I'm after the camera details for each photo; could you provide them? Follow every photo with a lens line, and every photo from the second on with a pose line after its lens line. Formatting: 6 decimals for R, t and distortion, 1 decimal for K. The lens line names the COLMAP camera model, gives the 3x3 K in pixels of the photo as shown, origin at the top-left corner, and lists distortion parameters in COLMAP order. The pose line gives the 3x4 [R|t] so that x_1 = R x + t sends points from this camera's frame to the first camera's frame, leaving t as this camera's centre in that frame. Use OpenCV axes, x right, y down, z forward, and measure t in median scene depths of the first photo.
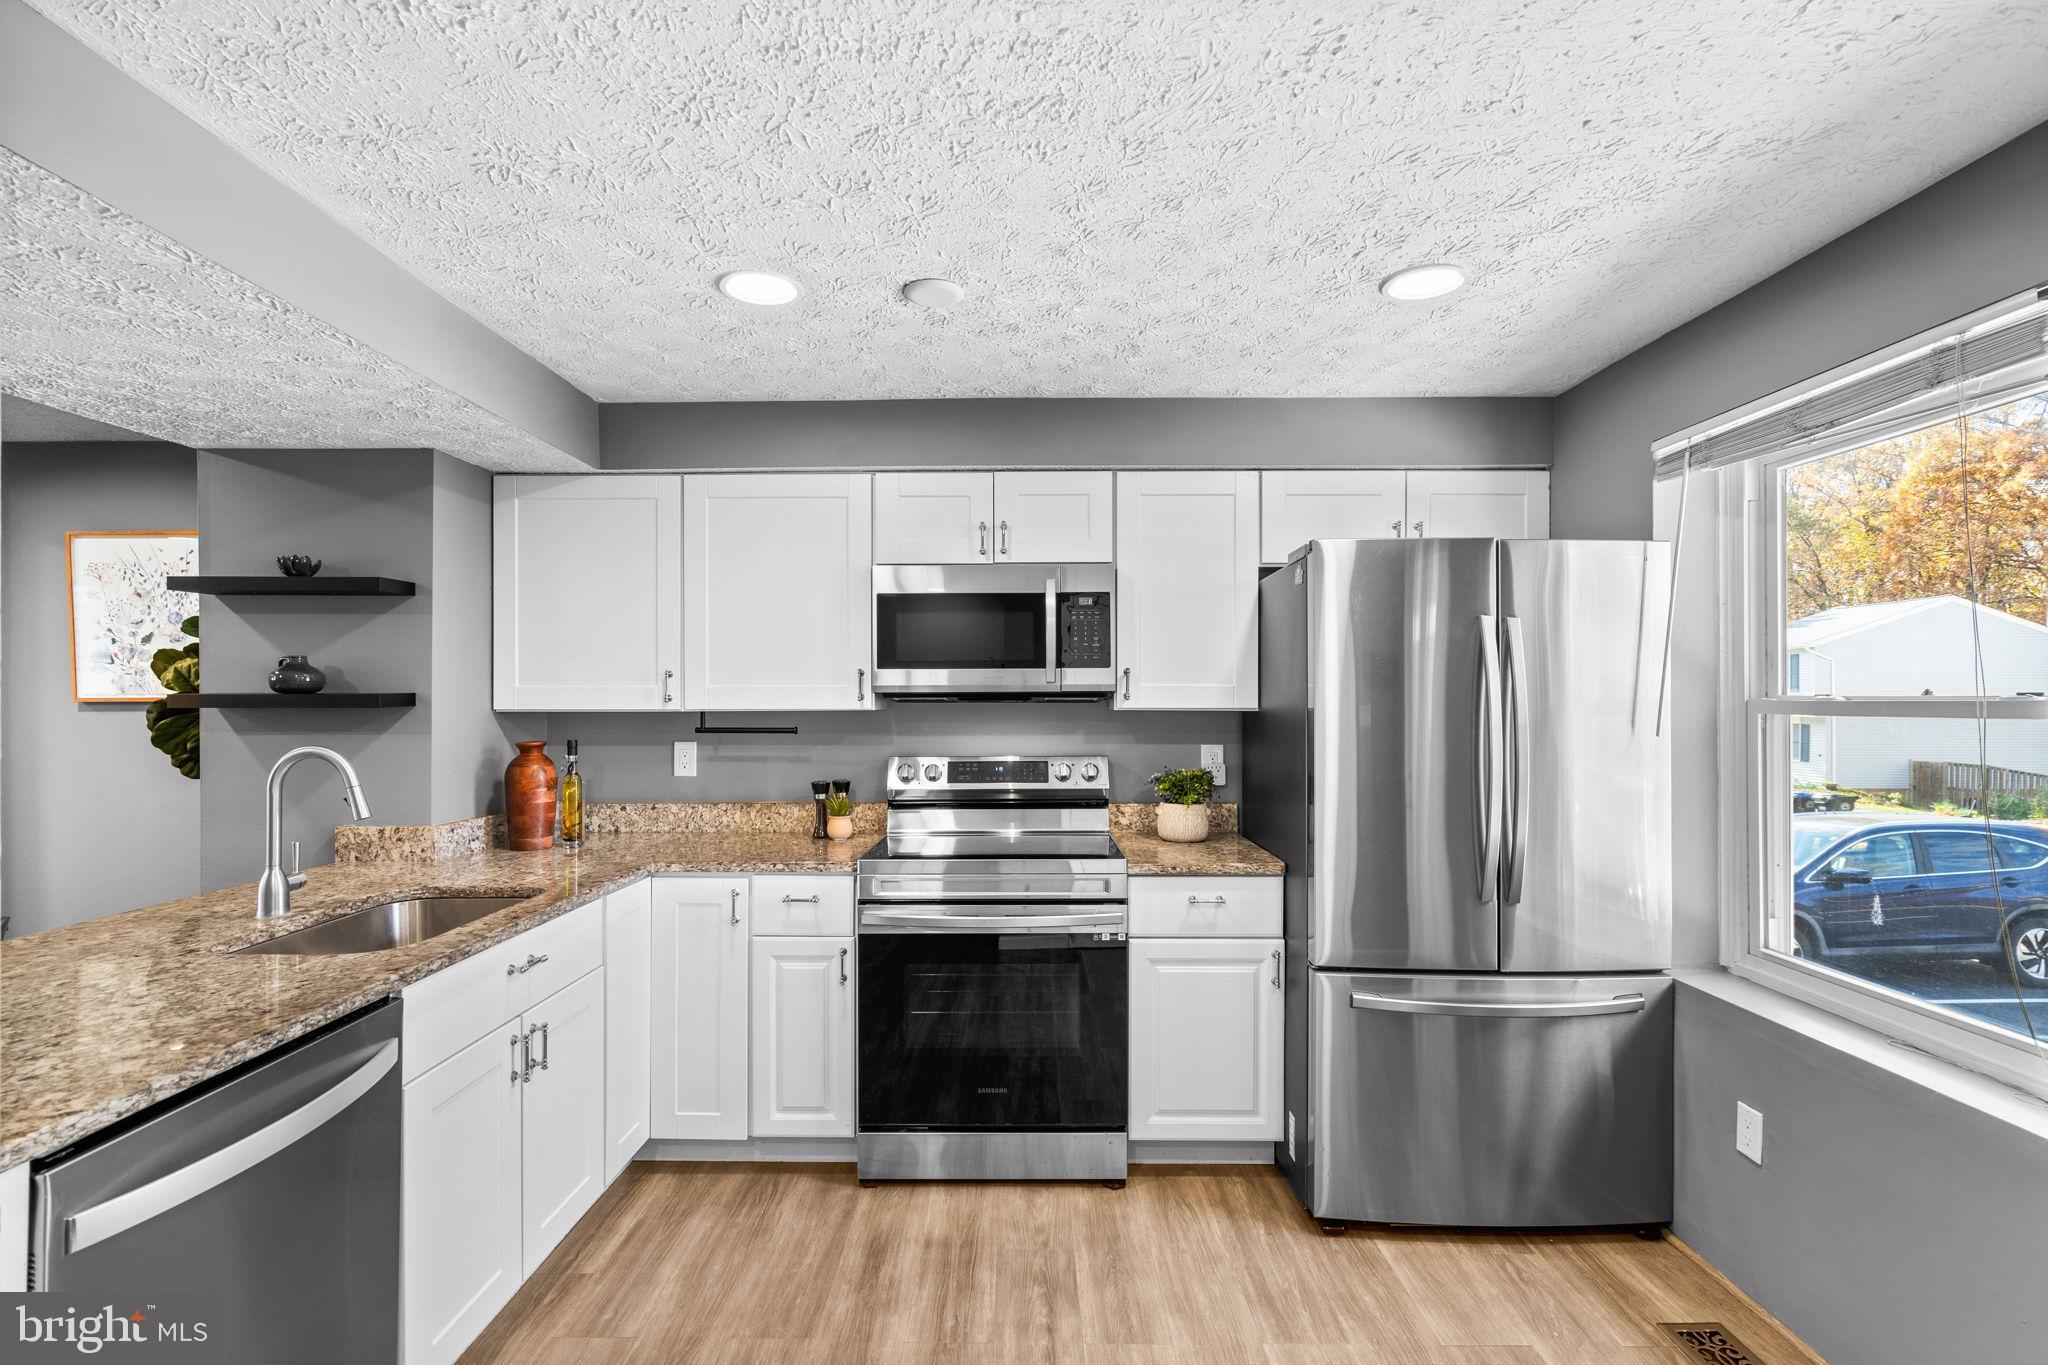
lens RADIAL K [[939.7, 0, 1021.3], [0, 939.7, 695.1], [0, 0, 1]] dist [-0.002739, 0.002691]
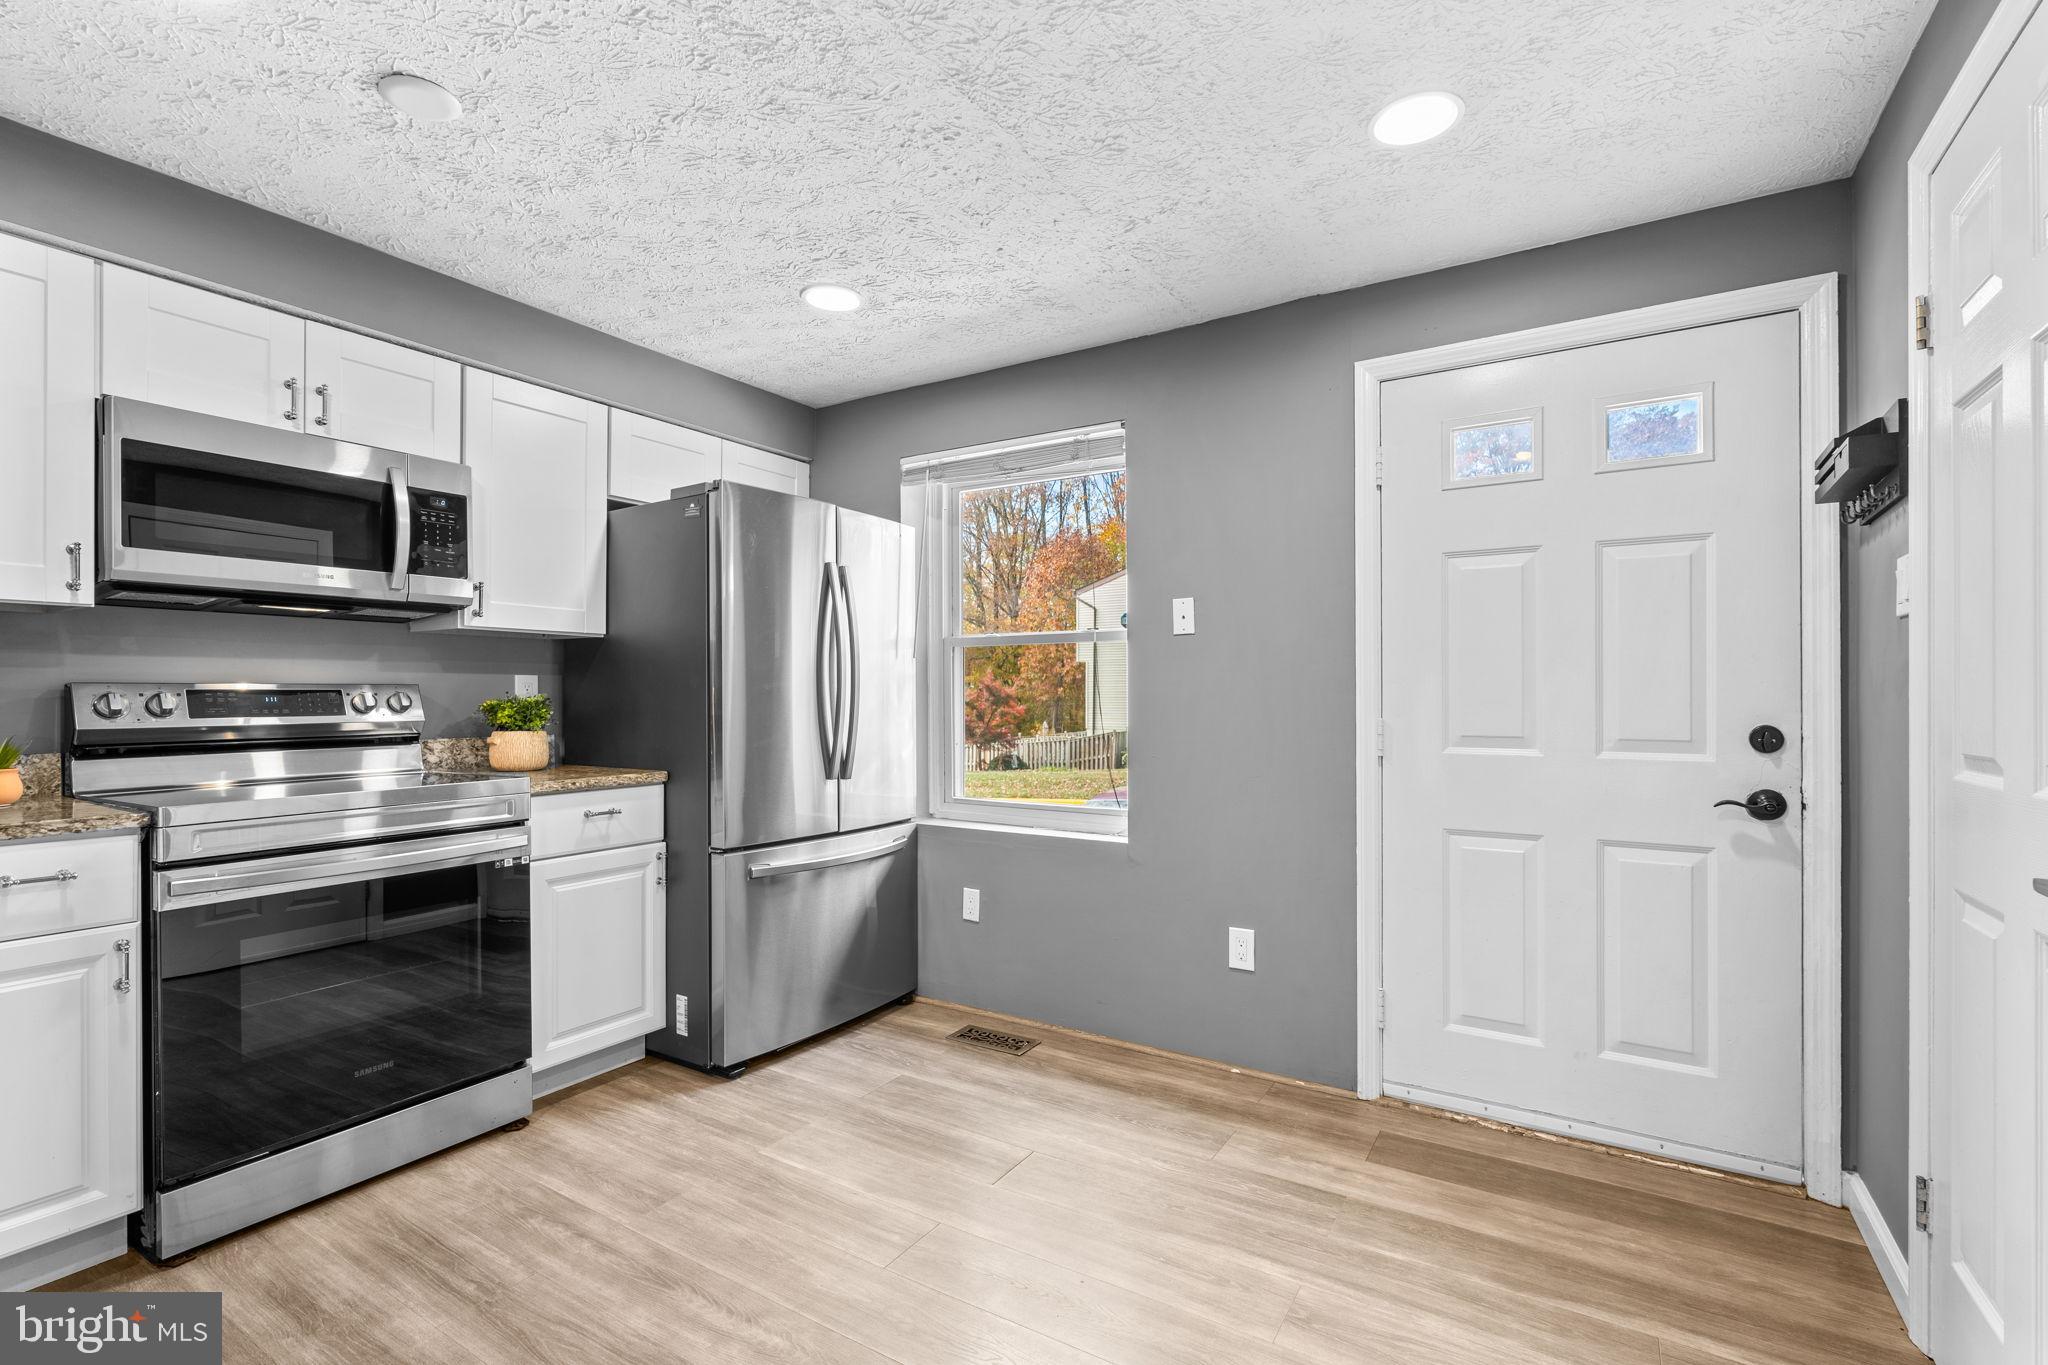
lens RADIAL K [[939.7, 0, 1017.6], [0, 939.7, 687.2], [0, 0, 1]] dist [-0.002739, 0.002691]
pose [[0.522818, 0.007198, 0.852414, -0.444926], [-0.000343, 0.999966, -0.008234, 0.091623], [-0.852444, 0.004013, 0.522802, 0.083105]]
